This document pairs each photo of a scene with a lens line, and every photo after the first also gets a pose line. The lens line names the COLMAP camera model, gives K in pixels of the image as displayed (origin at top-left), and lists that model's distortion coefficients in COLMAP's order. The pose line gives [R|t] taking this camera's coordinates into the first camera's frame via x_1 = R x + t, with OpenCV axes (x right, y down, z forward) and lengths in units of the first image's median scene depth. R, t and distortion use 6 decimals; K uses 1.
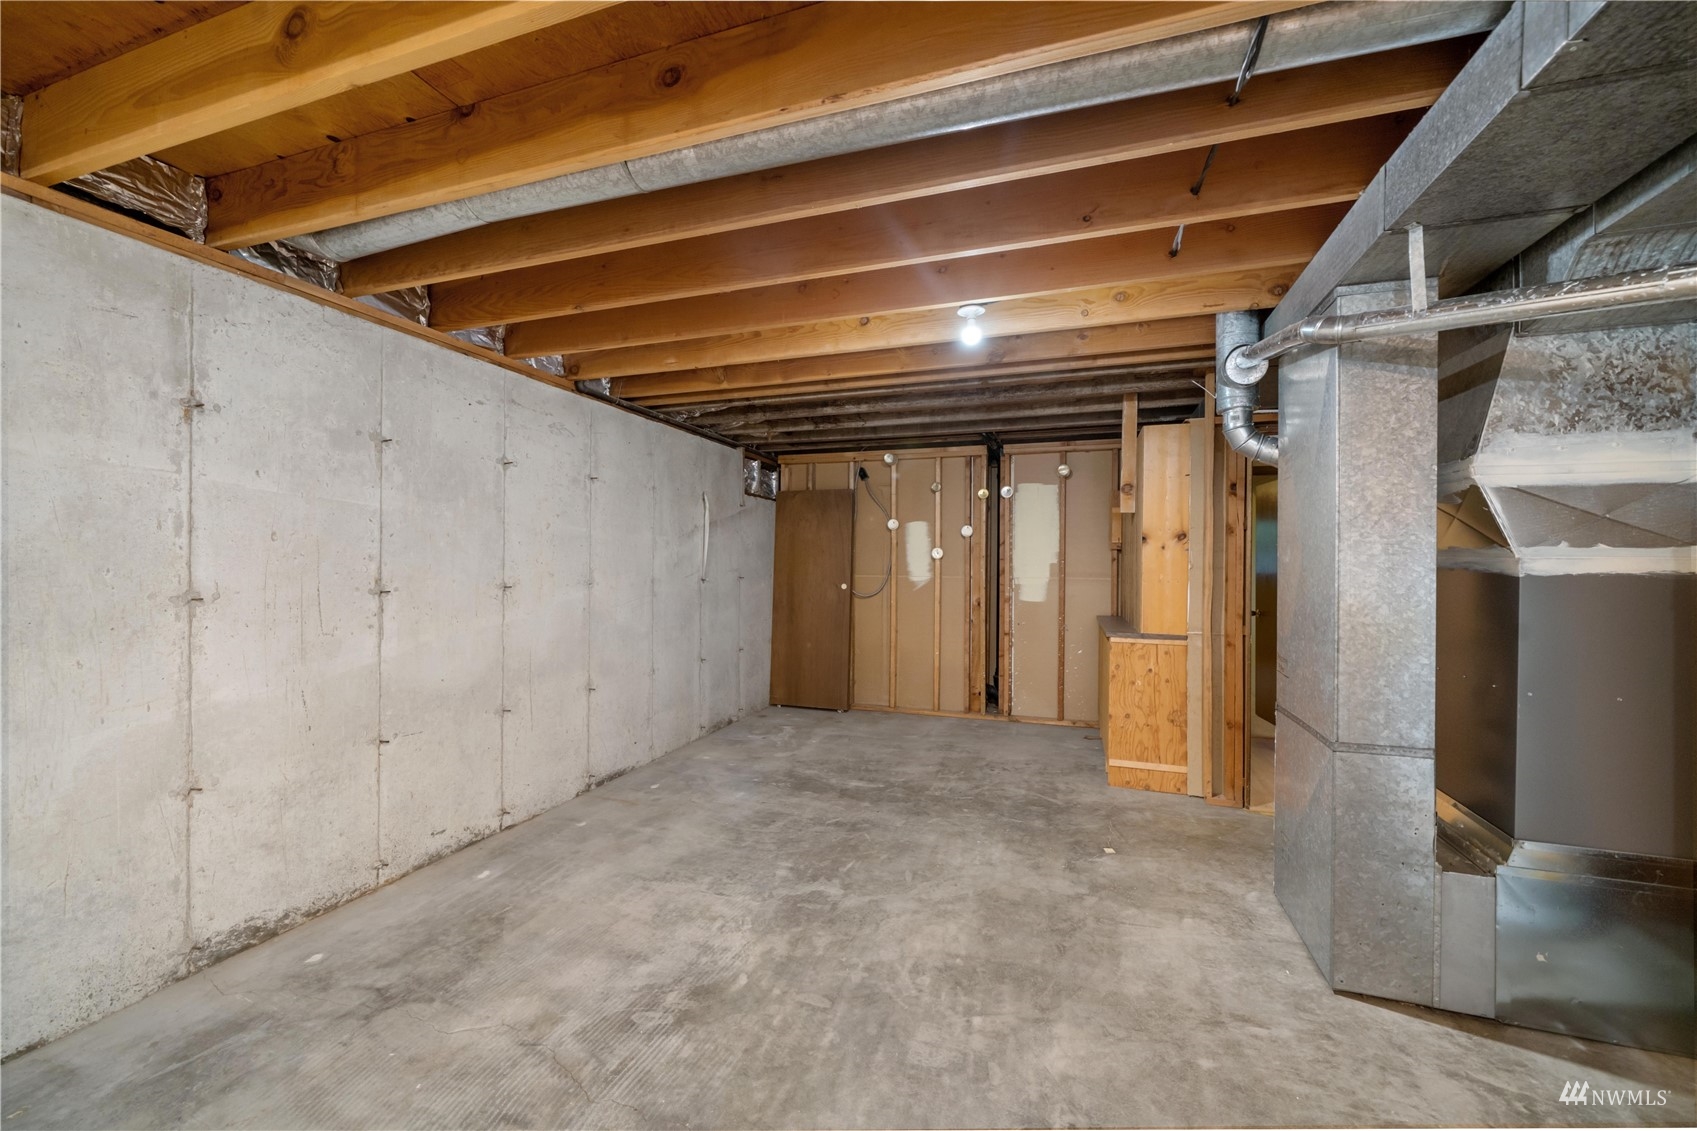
lens RADIAL K [[690.5, 0, 832.1], [0, 690.5, 567.5], [0, 0, 1]] dist [-0.001006, -0.000089]
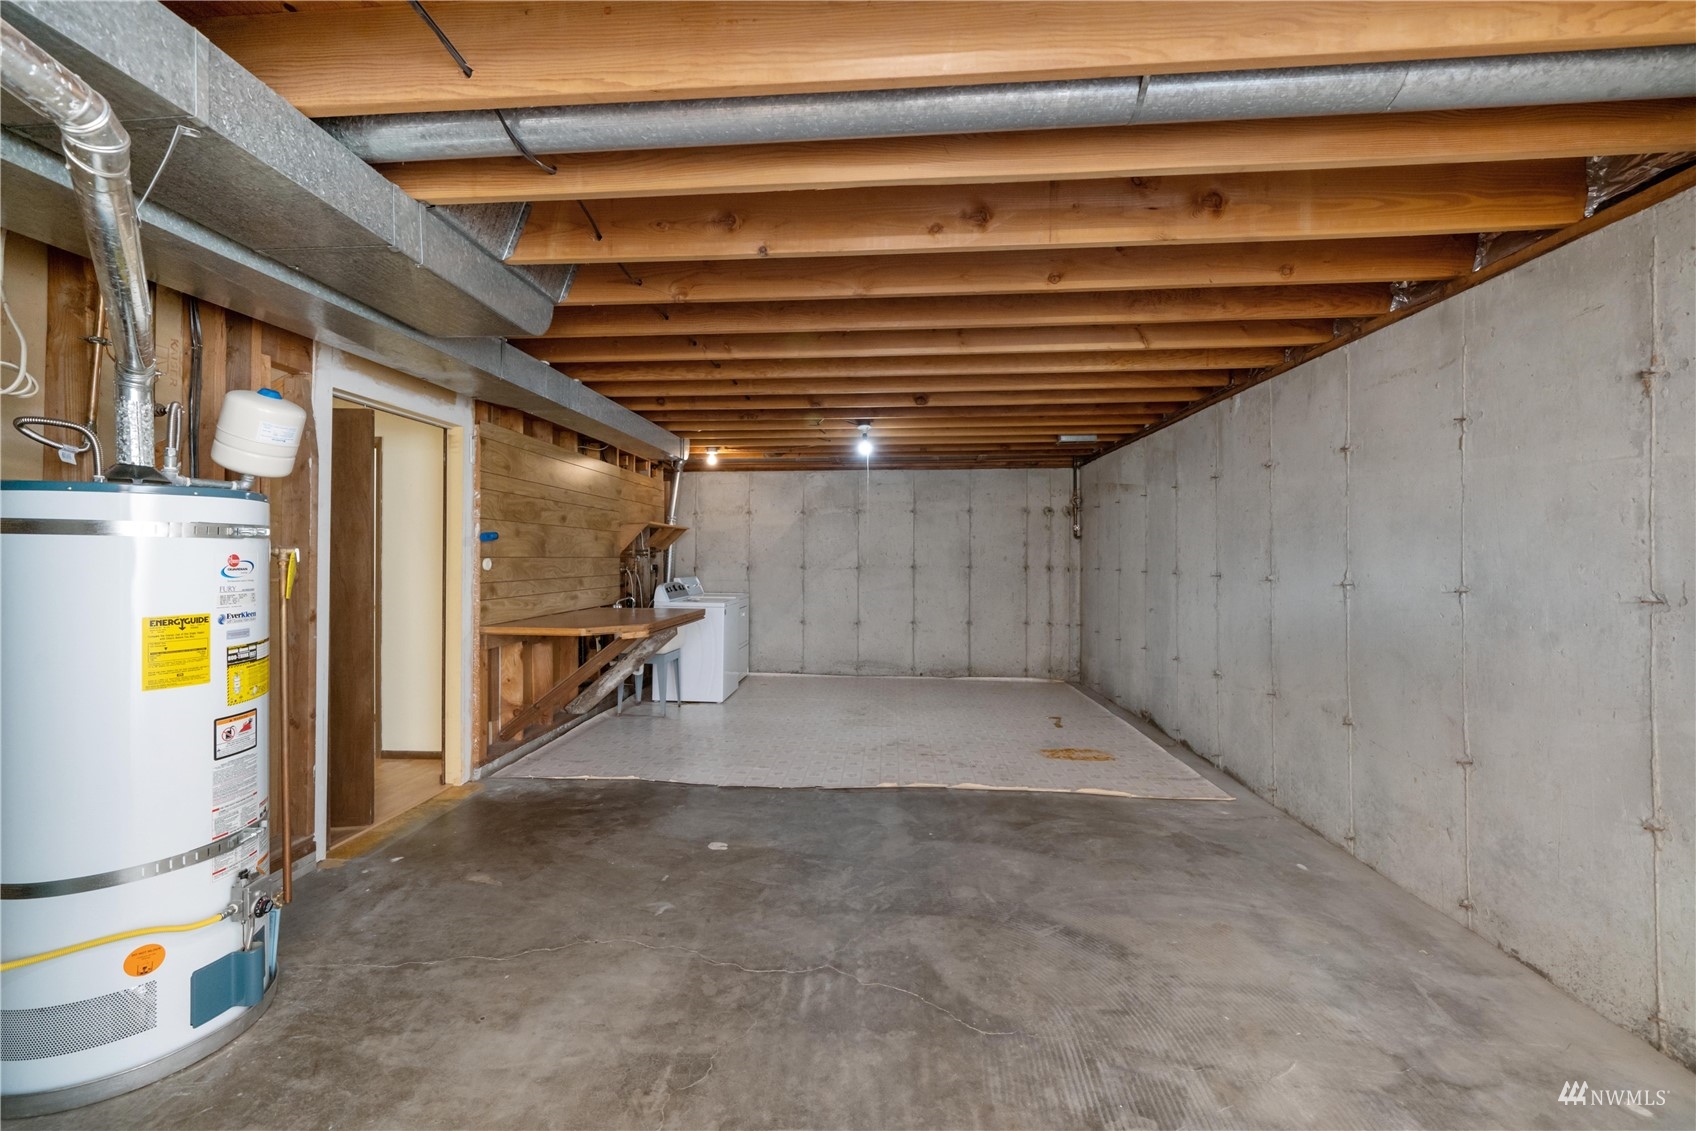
lens RADIAL K [[690.1, 0, 837.5], [0, 690.1, 557.2], [0, 0, 1]] dist [-0.001006, -0.000089]
pose [[-0.965205, -0.005719, -0.261432, 0.271877], [-0.006549, 0.999976, 0.002305, -0.004500], [0.261412, 0.003937, -0.965219, 1.629240]]
